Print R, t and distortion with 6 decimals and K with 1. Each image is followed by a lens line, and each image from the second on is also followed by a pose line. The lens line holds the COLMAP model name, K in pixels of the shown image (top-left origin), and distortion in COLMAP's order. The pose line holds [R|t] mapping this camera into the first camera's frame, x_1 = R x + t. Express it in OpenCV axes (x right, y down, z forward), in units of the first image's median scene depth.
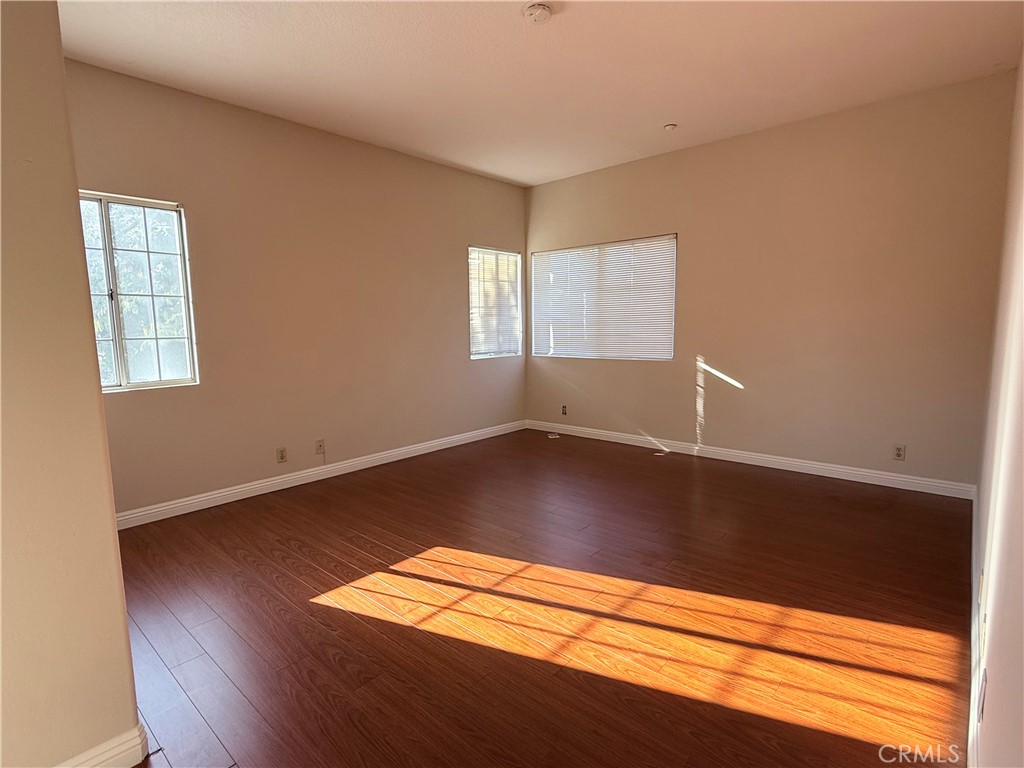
lens RADIAL K [[514.8, 0, 512.0], [0, 514.8, 384.0], [0, 0, 1]] dist [0.000445, 0.000032]
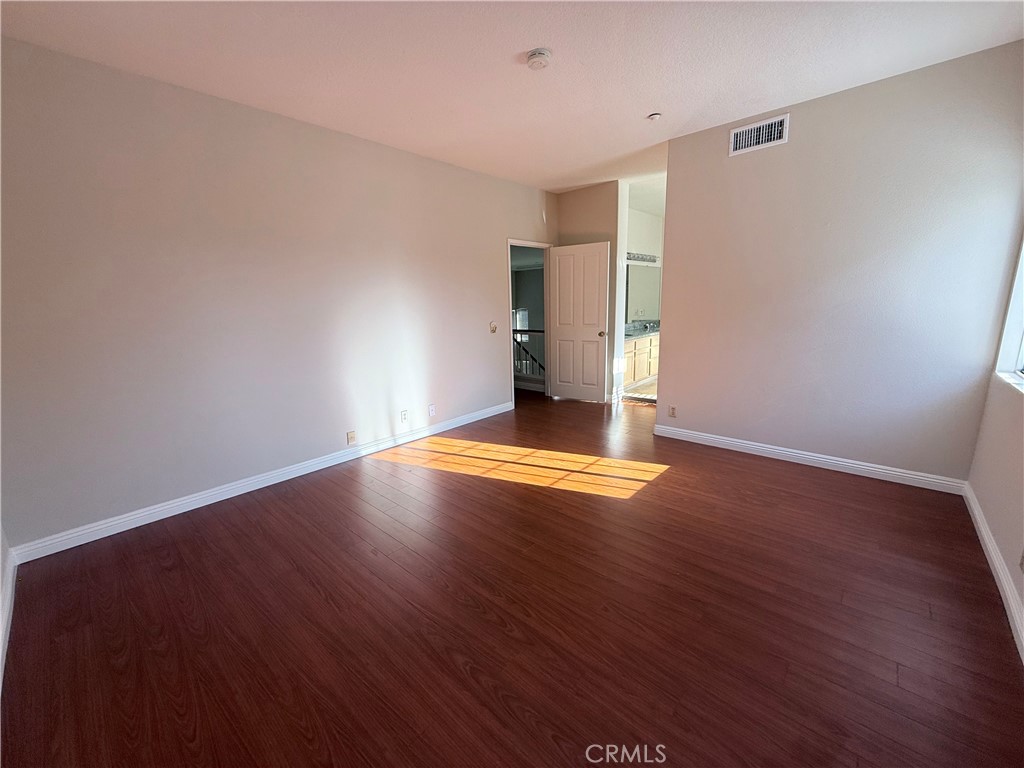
lens RADIAL K [[408.0, 0, 510.9], [0, 408.0, 386.3], [0, 0, 1]] dist [-0.000423, 0.000172]
pose [[-0.999088, 0.035017, 0.024447, 0.122874], [0.041080, 0.944478, 0.325997, -0.332275], [-0.011674, 0.326704, -0.945055, 2.280034]]
